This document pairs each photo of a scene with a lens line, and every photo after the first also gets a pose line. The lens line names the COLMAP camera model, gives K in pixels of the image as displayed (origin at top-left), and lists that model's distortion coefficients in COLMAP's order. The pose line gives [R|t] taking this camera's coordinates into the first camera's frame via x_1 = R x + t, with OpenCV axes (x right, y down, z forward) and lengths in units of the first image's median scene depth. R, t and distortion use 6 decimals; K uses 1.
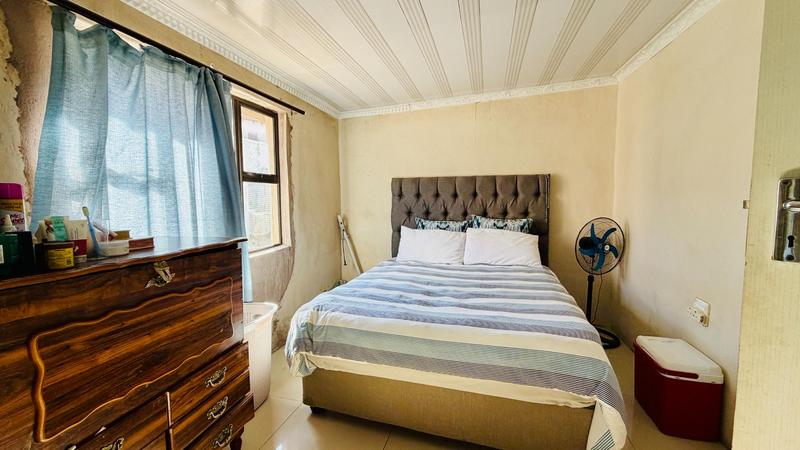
lens RADIAL K [[318.6, 0, 398.8], [0, 318.6, 225.0], [0, 0, 1]] dist [0.000060, 0.000276]
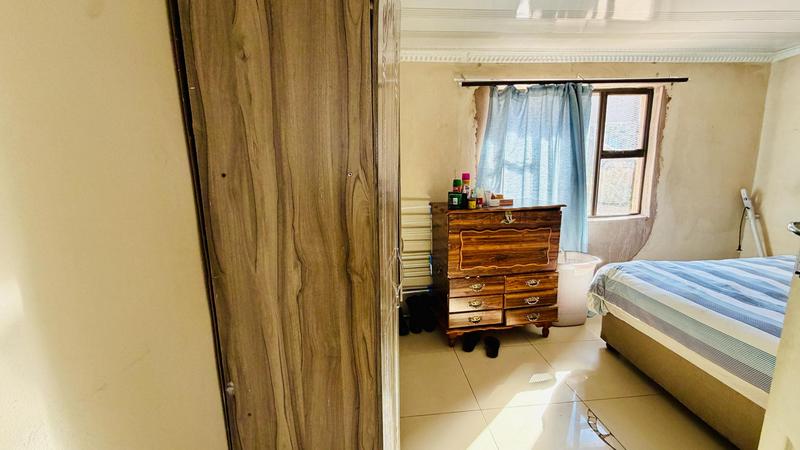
lens RADIAL K [[318.6, 0, 398.8], [0, 318.6, 225.0], [0, 0, 1]] dist [0.000060, 0.000276]
pose [[0.347836, 0.163231, -0.923237, 0.605308], [-0.047414, 0.986530, 0.156558, -0.057906], [0.936356, -0.010682, 0.350890, -0.242610]]
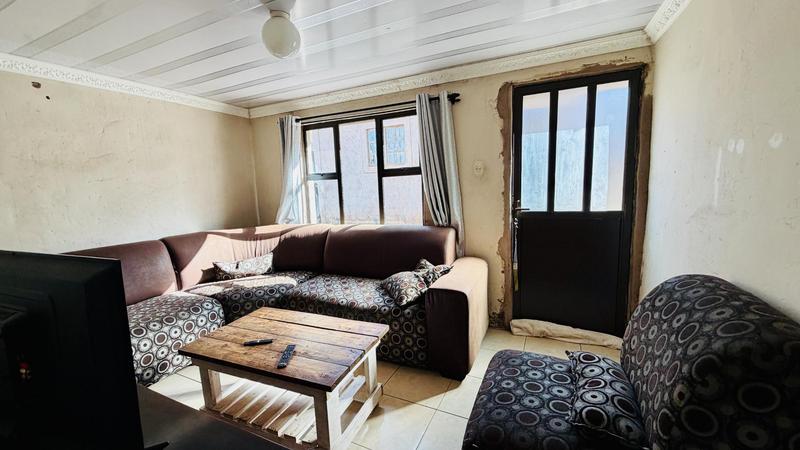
lens RADIAL K [[318.6, 0, 398.8], [0, 318.6, 225.0], [0, 0, 1]] dist [0.000060, 0.000276]
pose [[-0.146743, 0.151725, -0.977469, 1.232379], [-0.028161, 0.987125, 0.157451, -0.218546], [0.988774, 0.050631, -0.140581, 1.825390]]
